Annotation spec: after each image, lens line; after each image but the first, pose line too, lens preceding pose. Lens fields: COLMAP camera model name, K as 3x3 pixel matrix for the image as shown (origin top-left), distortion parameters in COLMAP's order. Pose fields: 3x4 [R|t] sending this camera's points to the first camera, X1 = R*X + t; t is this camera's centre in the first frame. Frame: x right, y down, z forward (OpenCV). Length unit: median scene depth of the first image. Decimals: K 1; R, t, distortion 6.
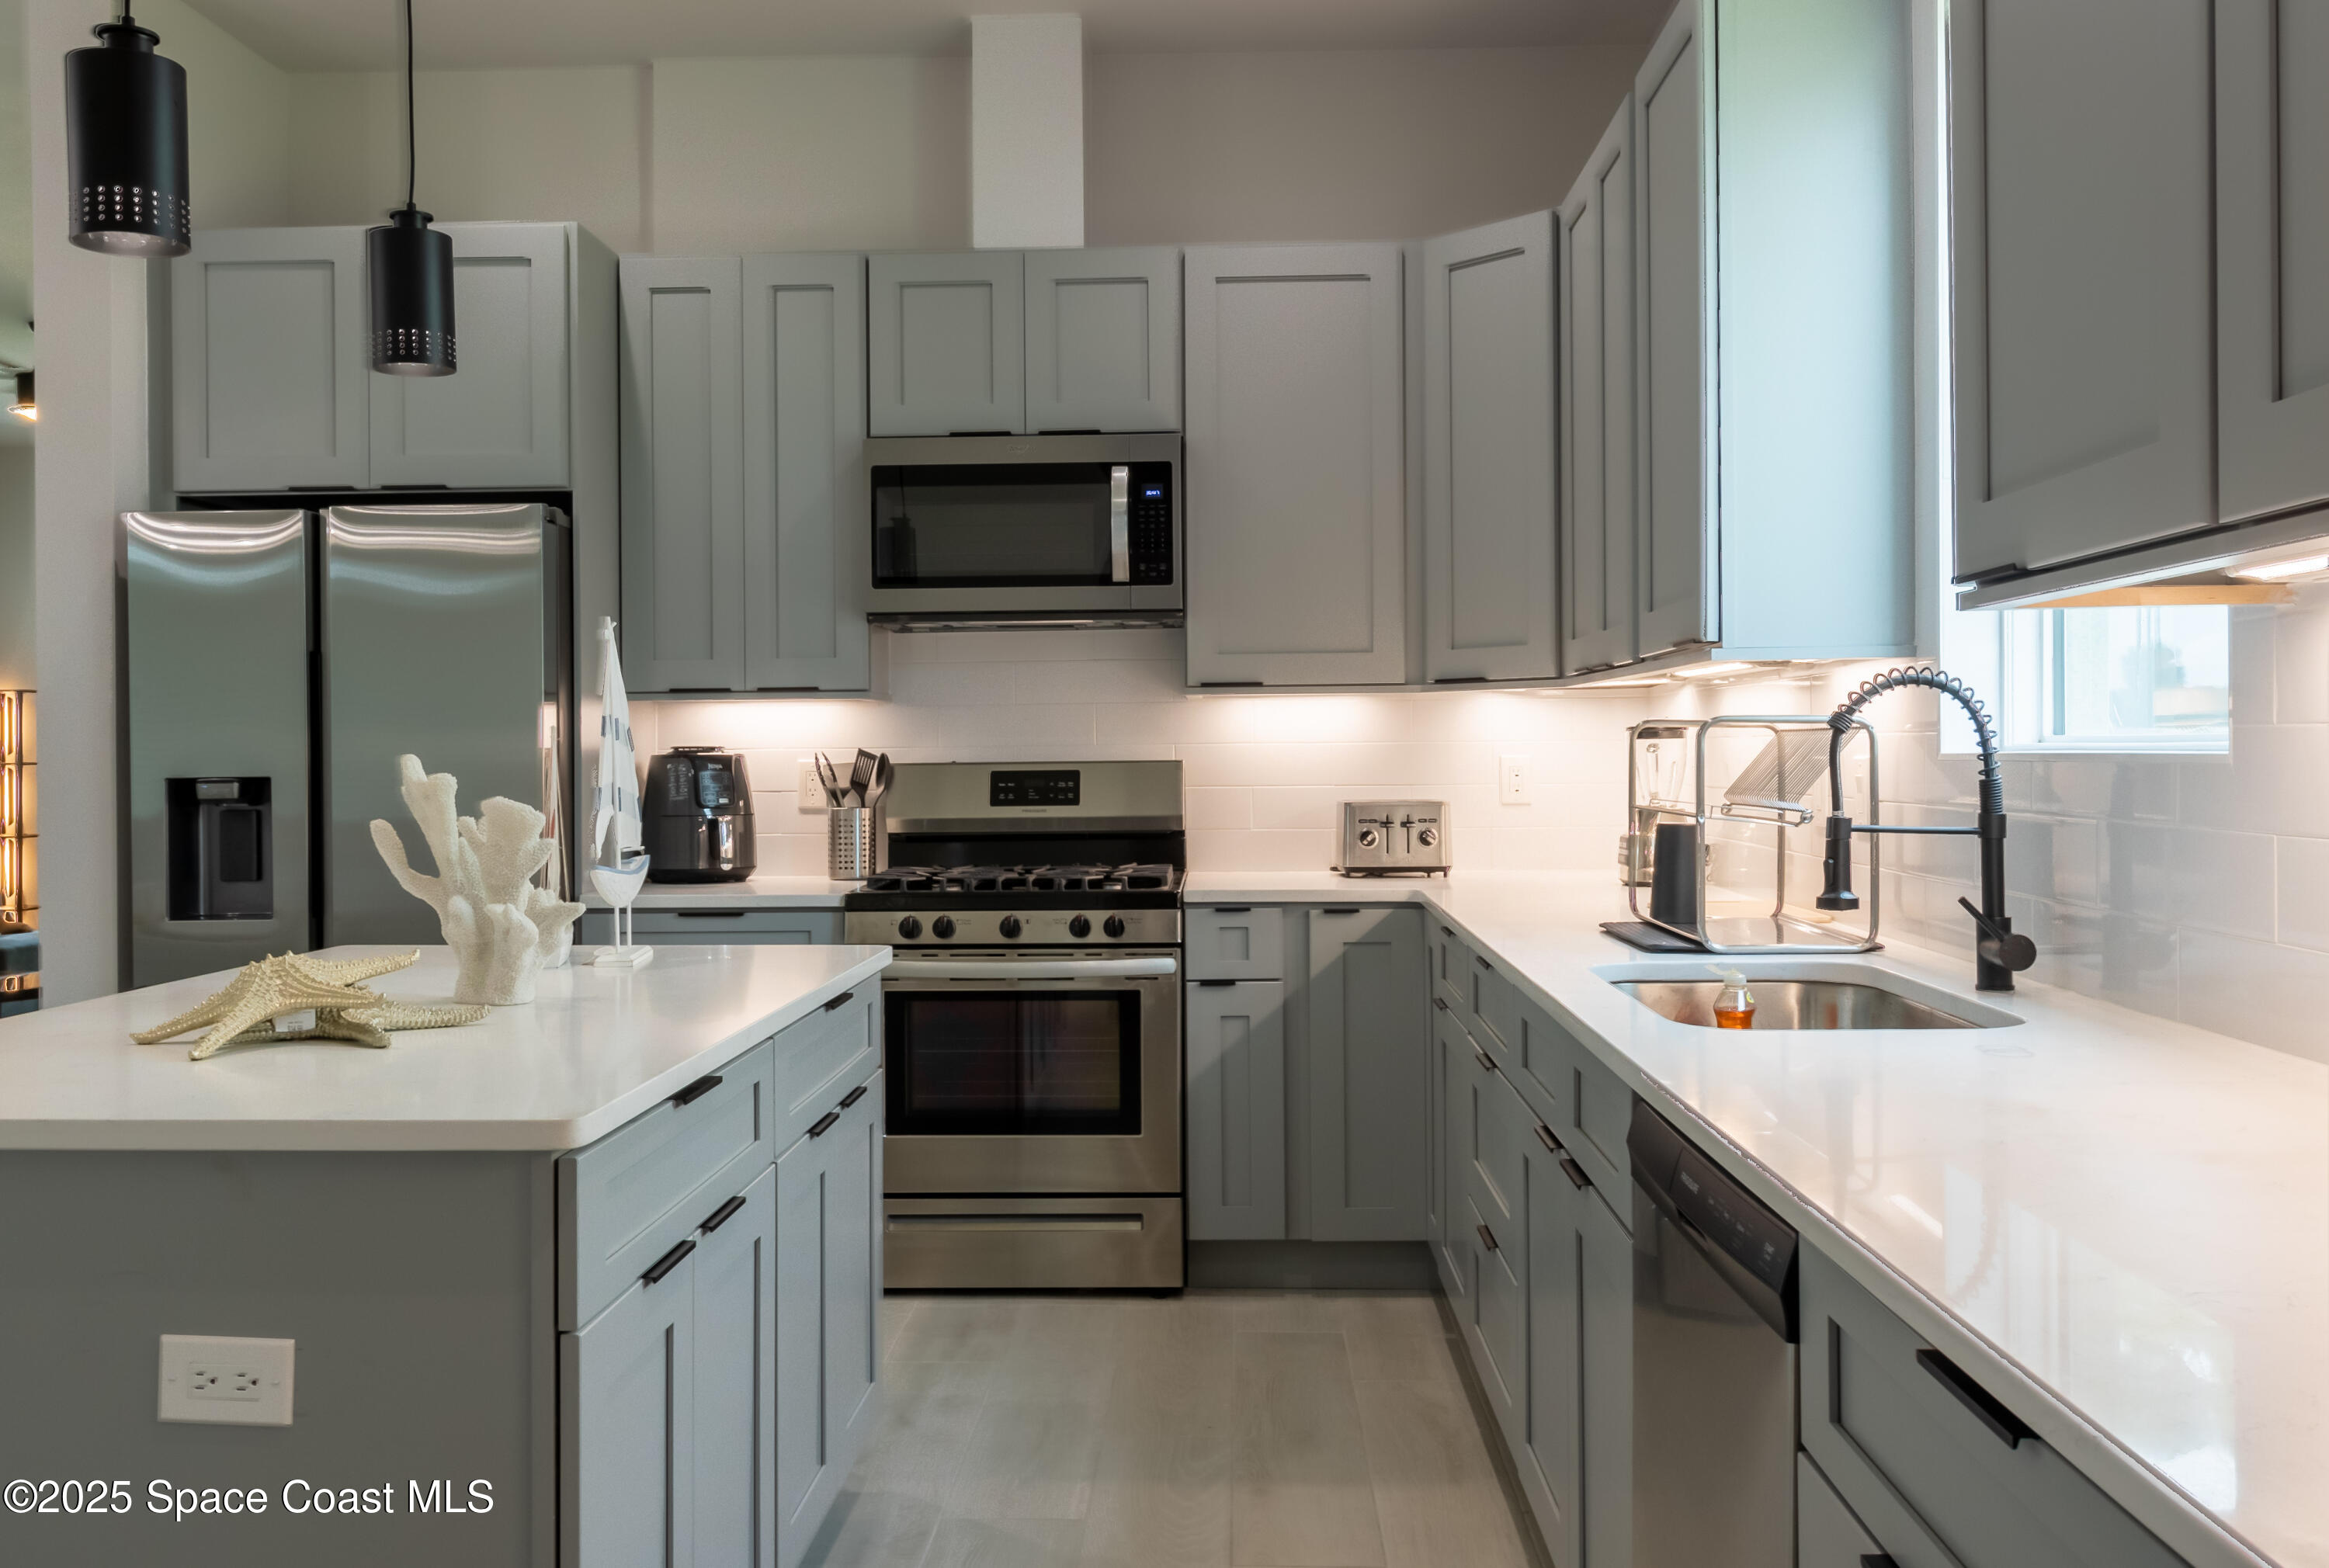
lens RADIAL K [[1908.1, 0, 1160.9], [0, 1908.1, 777.6], [0, 0, 1]] dist [0.006771, 0.001795]
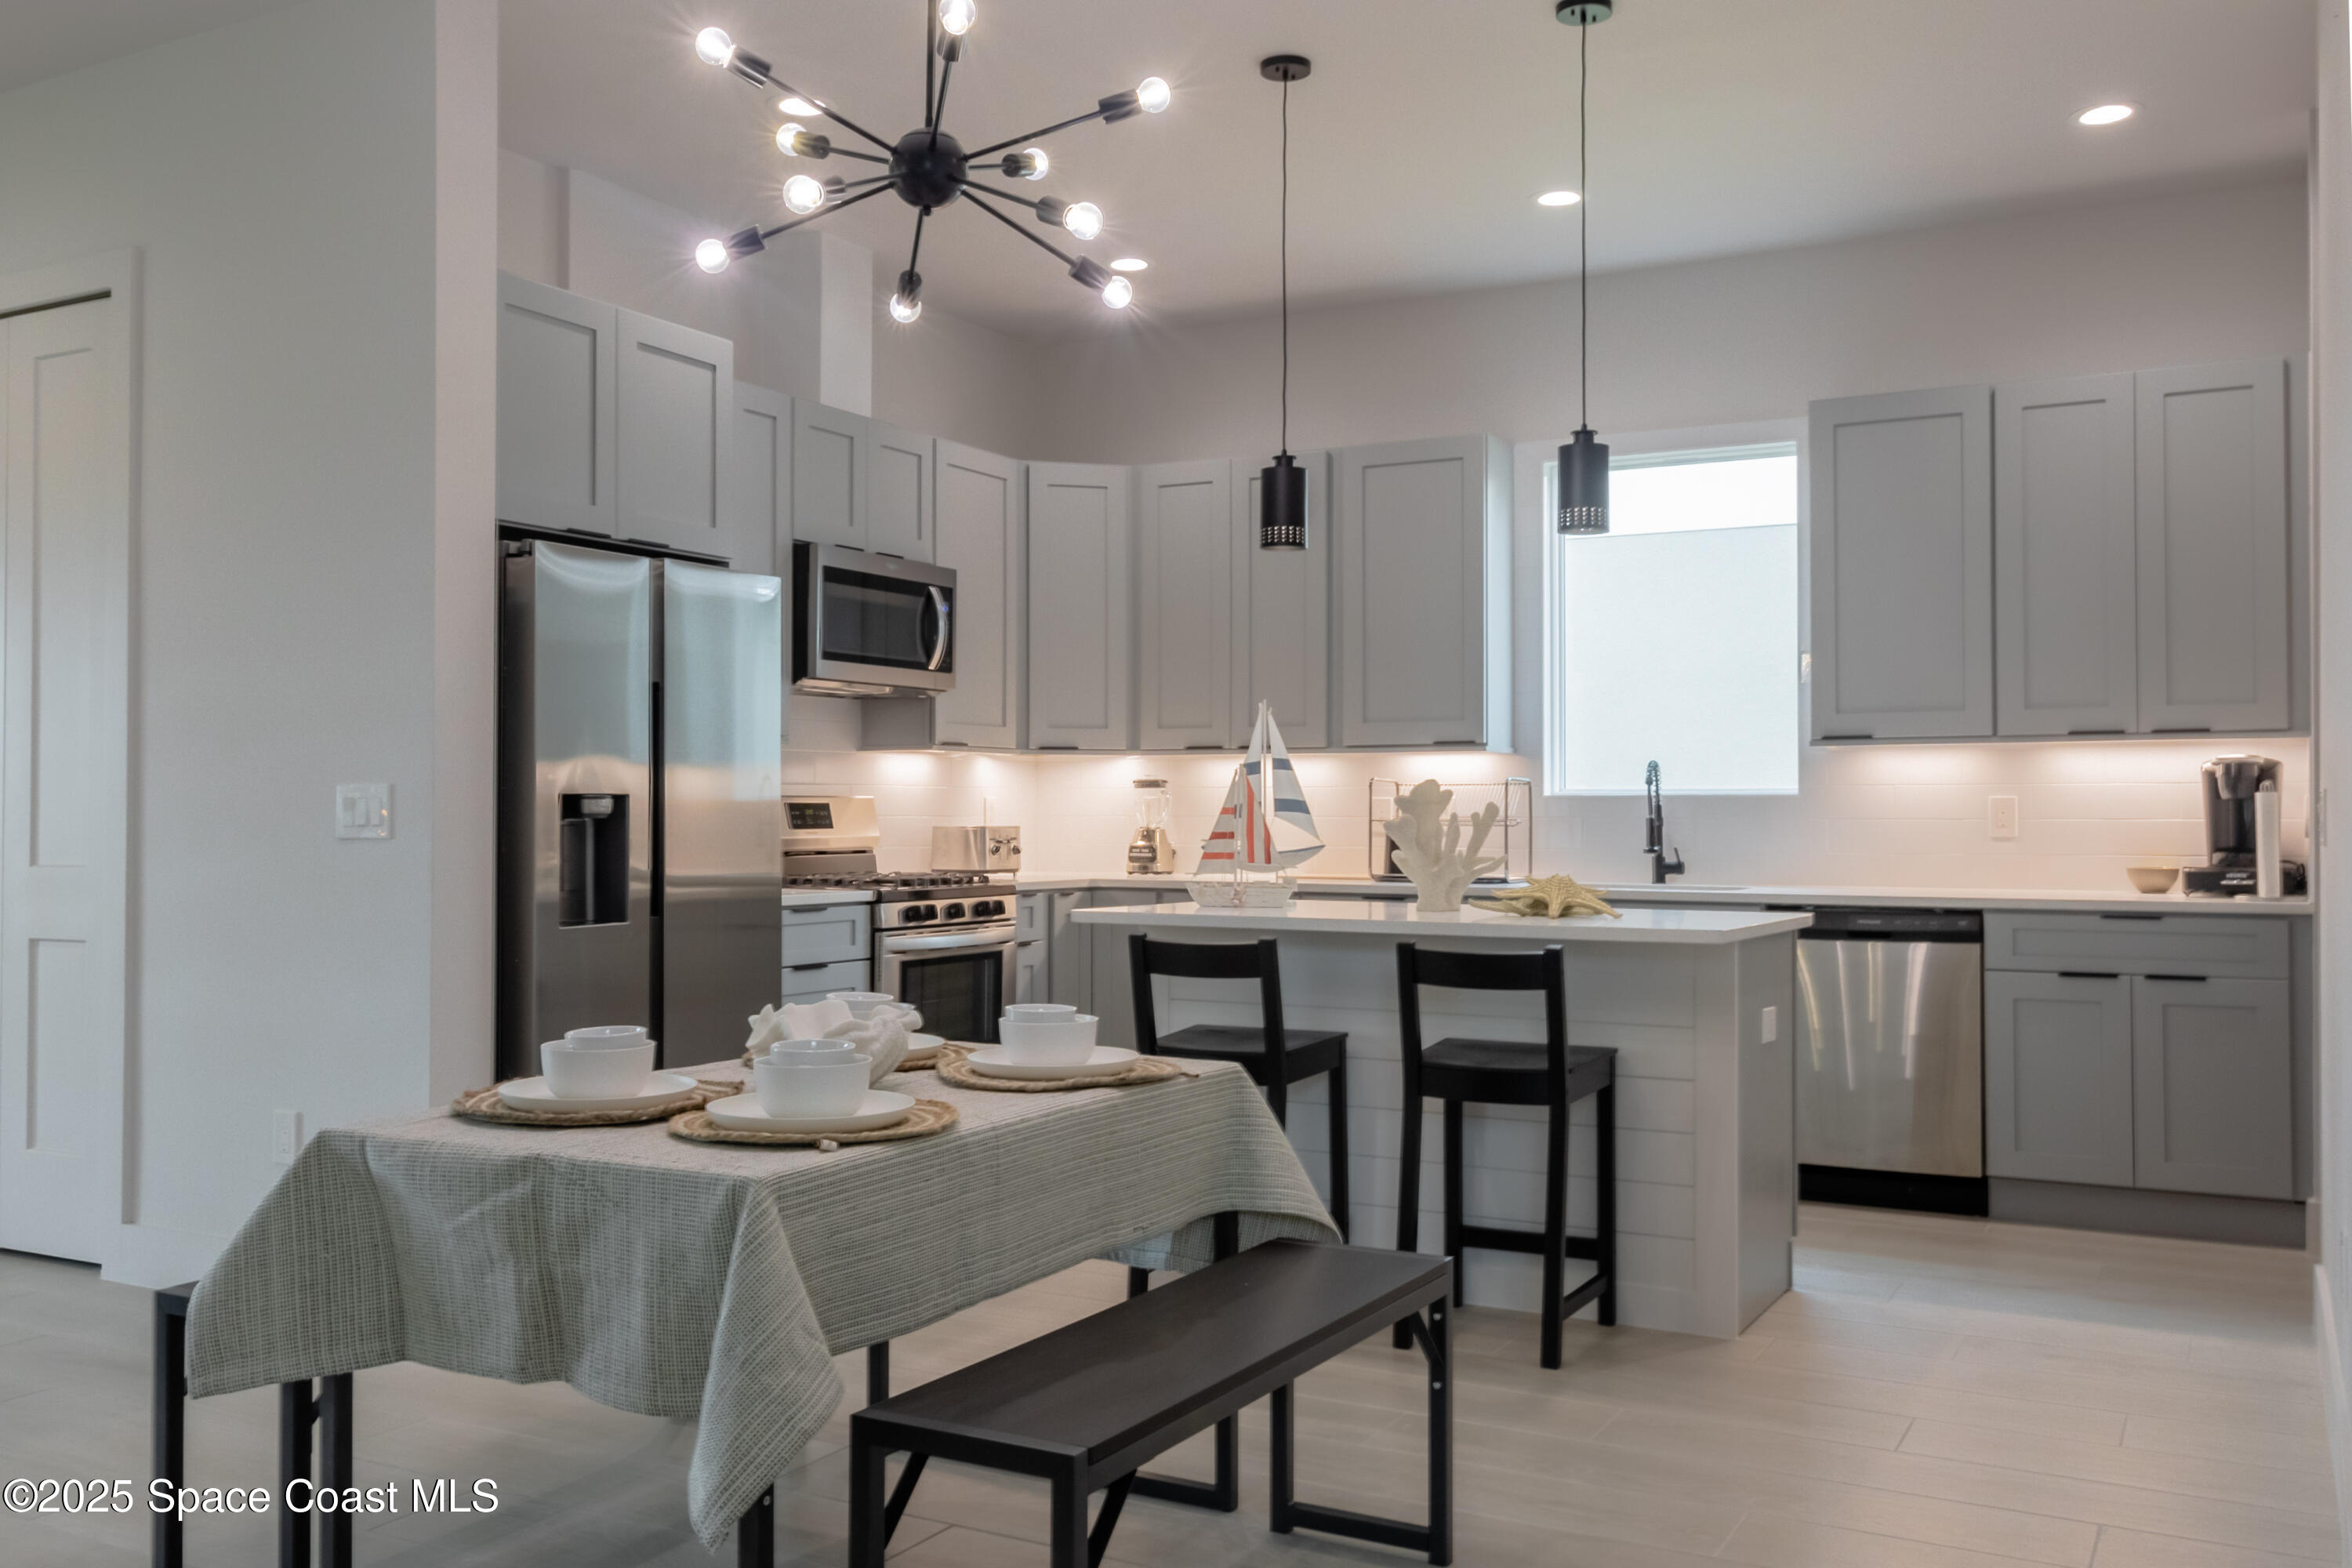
lens RADIAL K [[1939.4, 0, 1177.0], [0, 1939.4, 787.8], [0, 0, 1]] dist [0.009208, 0.004126]
pose [[0.446898, 0.024896, 0.894238, -1.221329], [0.007455, 0.999474, -0.031552, 0.032175], [-0.894554, 0.020767, 0.446478, 0.195537]]
